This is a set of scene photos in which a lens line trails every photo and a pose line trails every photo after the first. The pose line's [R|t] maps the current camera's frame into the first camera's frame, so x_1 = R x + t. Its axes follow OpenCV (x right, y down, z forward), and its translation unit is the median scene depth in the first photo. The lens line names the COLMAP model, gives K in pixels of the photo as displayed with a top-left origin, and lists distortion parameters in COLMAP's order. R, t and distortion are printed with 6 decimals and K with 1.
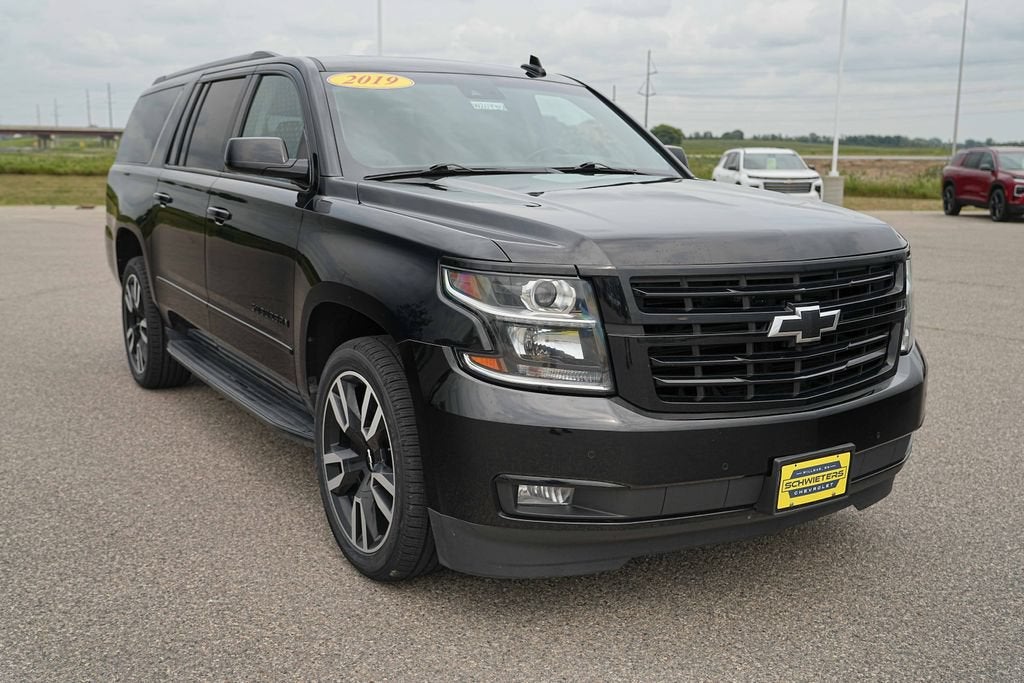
lens RADIAL K [[1017.4, 0, 512.0], [0, 1017.4, 341.5], [0, 0, 1]] dist [0.003227, -0.012736]
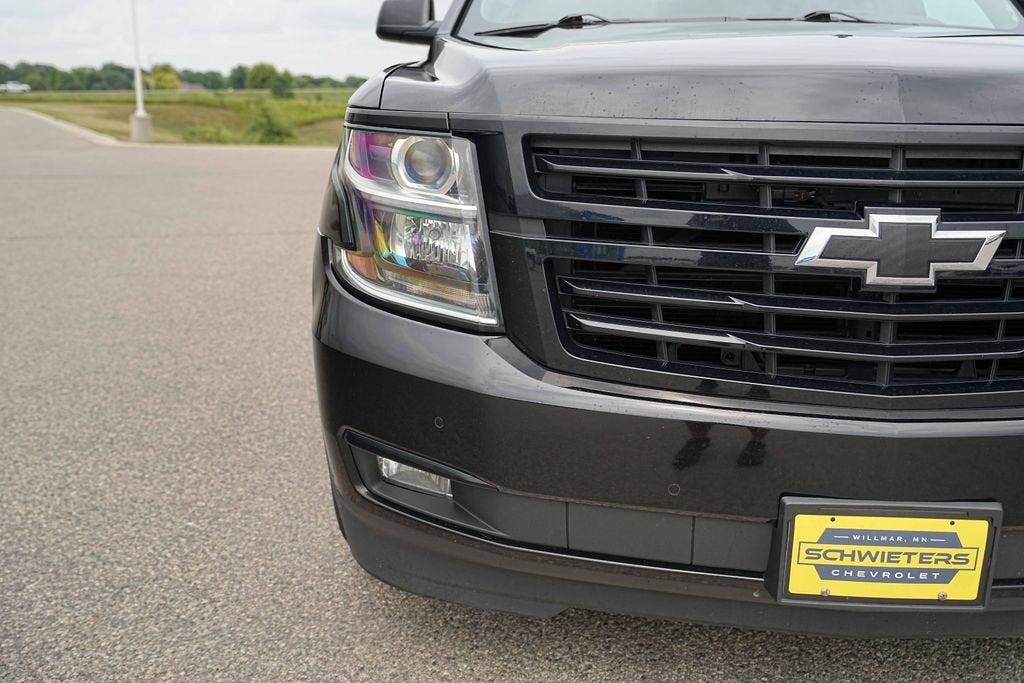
lens RADIAL K [[1017.4, 0, 512.0], [0, 1017.4, 341.5], [0, 0, 1]] dist [0.003227, -0.012736]
pose [[0.819249, 0.128615, -0.558828, 0.420248], [-0.109359, 0.991680, 0.067914, 0.014506], [0.562913, 0.005475, 0.826498, 0.477133]]
